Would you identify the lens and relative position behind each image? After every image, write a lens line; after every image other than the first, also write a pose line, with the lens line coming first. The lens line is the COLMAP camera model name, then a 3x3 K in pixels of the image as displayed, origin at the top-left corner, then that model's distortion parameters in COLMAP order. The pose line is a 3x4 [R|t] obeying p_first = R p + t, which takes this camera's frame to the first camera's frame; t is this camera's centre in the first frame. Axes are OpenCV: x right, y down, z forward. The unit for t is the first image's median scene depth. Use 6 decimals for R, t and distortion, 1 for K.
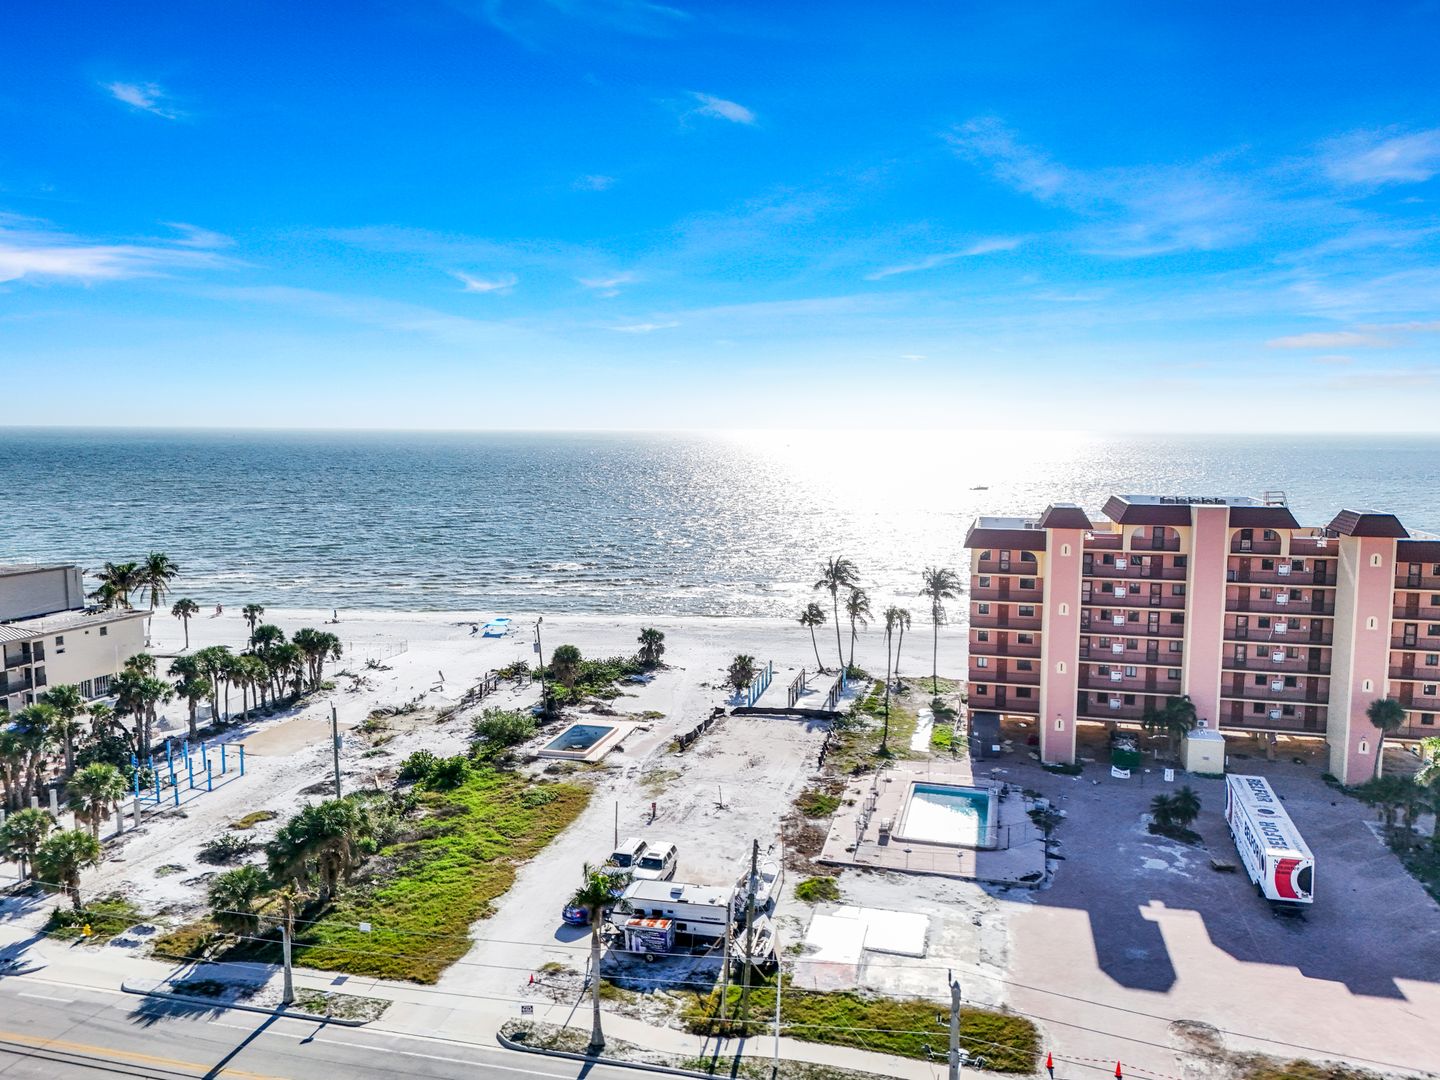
lens RADIAL K [[1065.0, 0, 721.9], [0, 1065.0, 541.0], [0, 0, 1]] dist [0.063862, -0.054249]
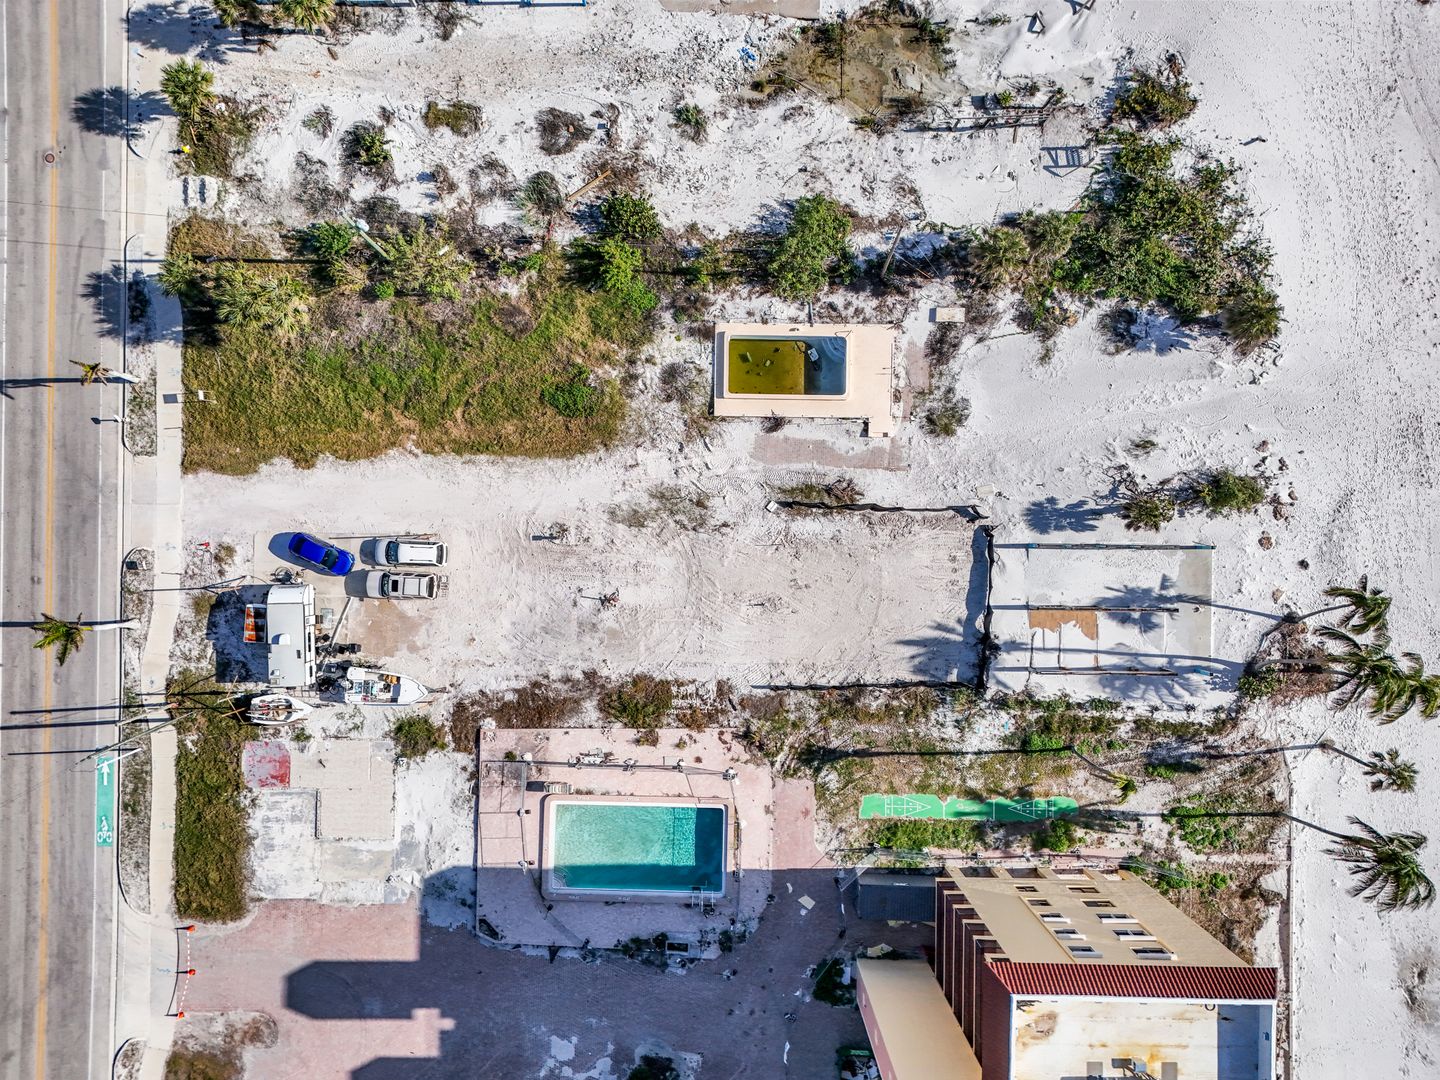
lens RADIAL K [[1048.3, 0, 720.0], [0, 1048.3, 540.0], [0, 0, 1]] dist [0.065777, -0.057381]
pose [[0.228101, 0.973618, 0.006128, -0.031794], [-0.120737, 0.022040, 0.992440, -0.593363], [0.966122, -0.227117, 0.122579, 0.921874]]
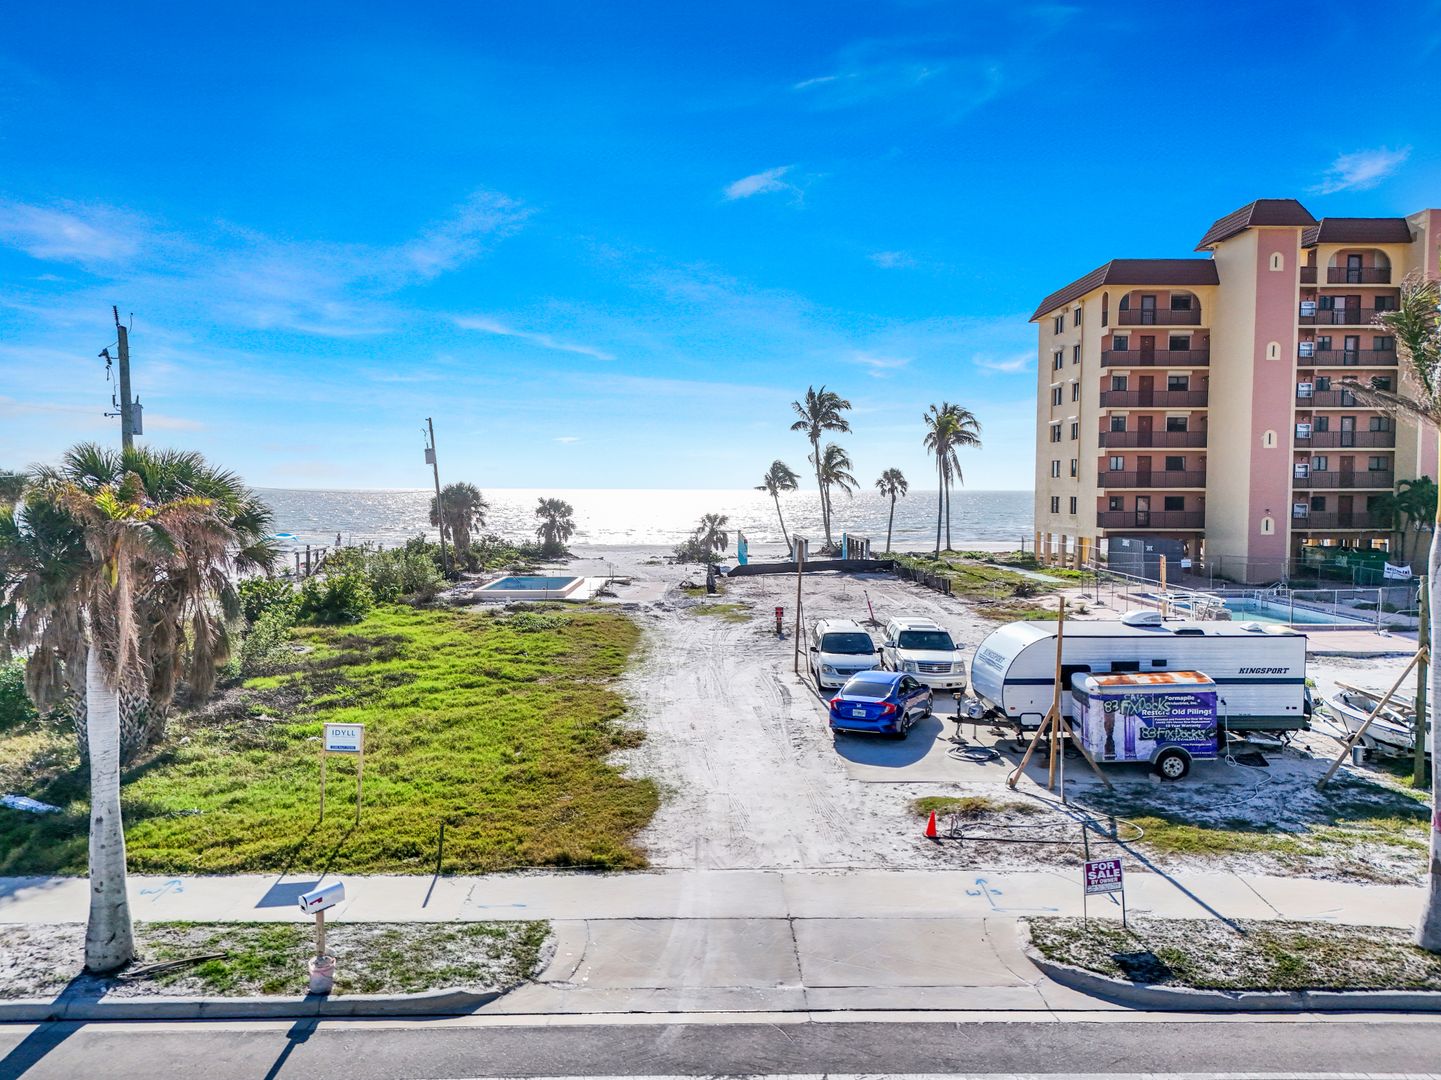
lens RADIAL K [[1065.8, 0, 722.4], [0, 1065.8, 541.0], [0, 0, 1]] dist [0.063862, -0.054249]
pose [[0.965360, -0.015094, 0.260486, -0.204356], [0.029676, 0.998199, -0.052141, 0.215384], [-0.259229, 0.058065, 0.964069, 0.450832]]
